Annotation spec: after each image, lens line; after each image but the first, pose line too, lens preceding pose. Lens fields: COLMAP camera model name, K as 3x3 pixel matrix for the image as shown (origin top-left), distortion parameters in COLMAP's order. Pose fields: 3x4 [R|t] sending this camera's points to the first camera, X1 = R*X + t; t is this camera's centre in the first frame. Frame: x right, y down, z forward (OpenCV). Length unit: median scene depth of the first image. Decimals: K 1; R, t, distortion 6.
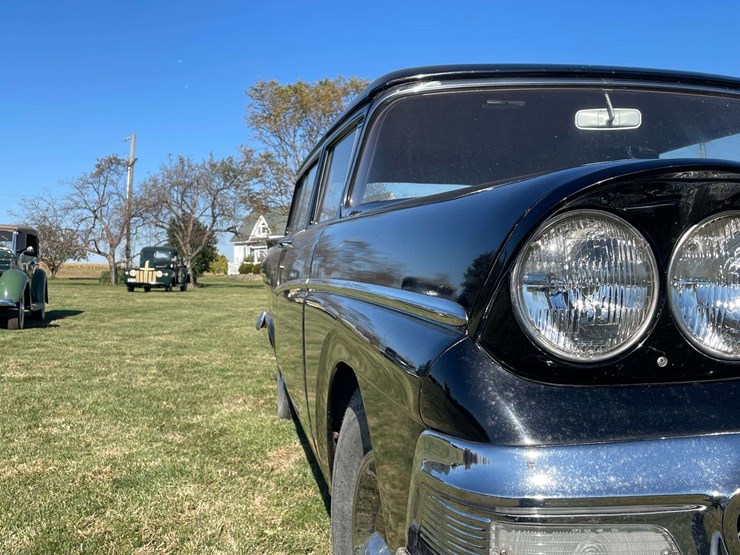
lens RADIAL K [[816.2, 0, 370.0], [0, 816.2, 277.5], [0, 0, 1]] dist [0.123456, -0.207501]
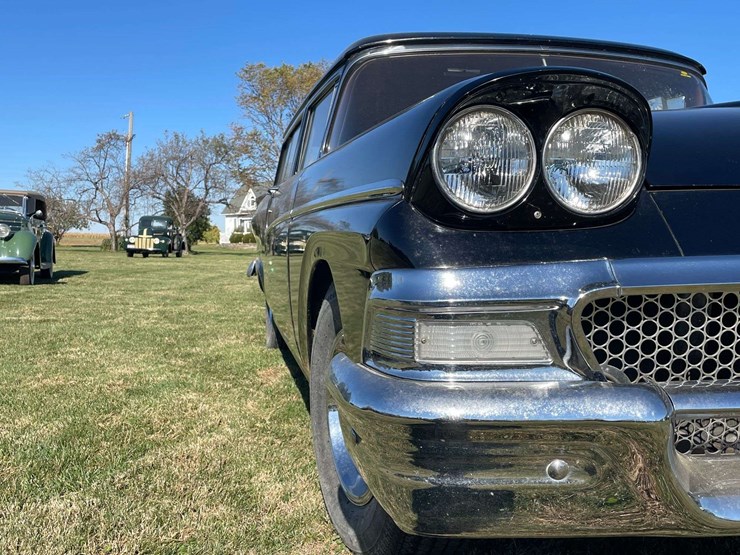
lens RADIAL K [[743.4, 0, 370.0], [0, 743.4, 277.5], [0, 0, 1]] dist [0.107078, -0.178454]
pose [[0.999629, 0.005809, 0.026625, 0.007289], [-0.006938, 0.999072, 0.042508, 0.038823], [-0.026353, -0.042677, 0.998741, -0.071396]]
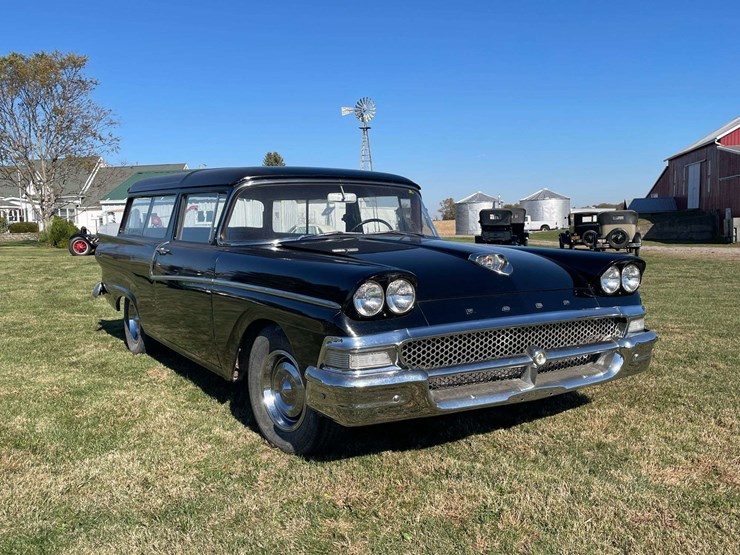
lens RADIAL K [[704.3, 0, 366.0], [0, 704.3, 285.5], [0, 0, 1]] dist [0.097965, -0.137686]
pose [[0.919444, -0.046734, 0.390433, -0.280139], [0.014187, 0.996208, 0.085836, -0.088511], [-0.392964, -0.073383, 0.916621, -0.556688]]
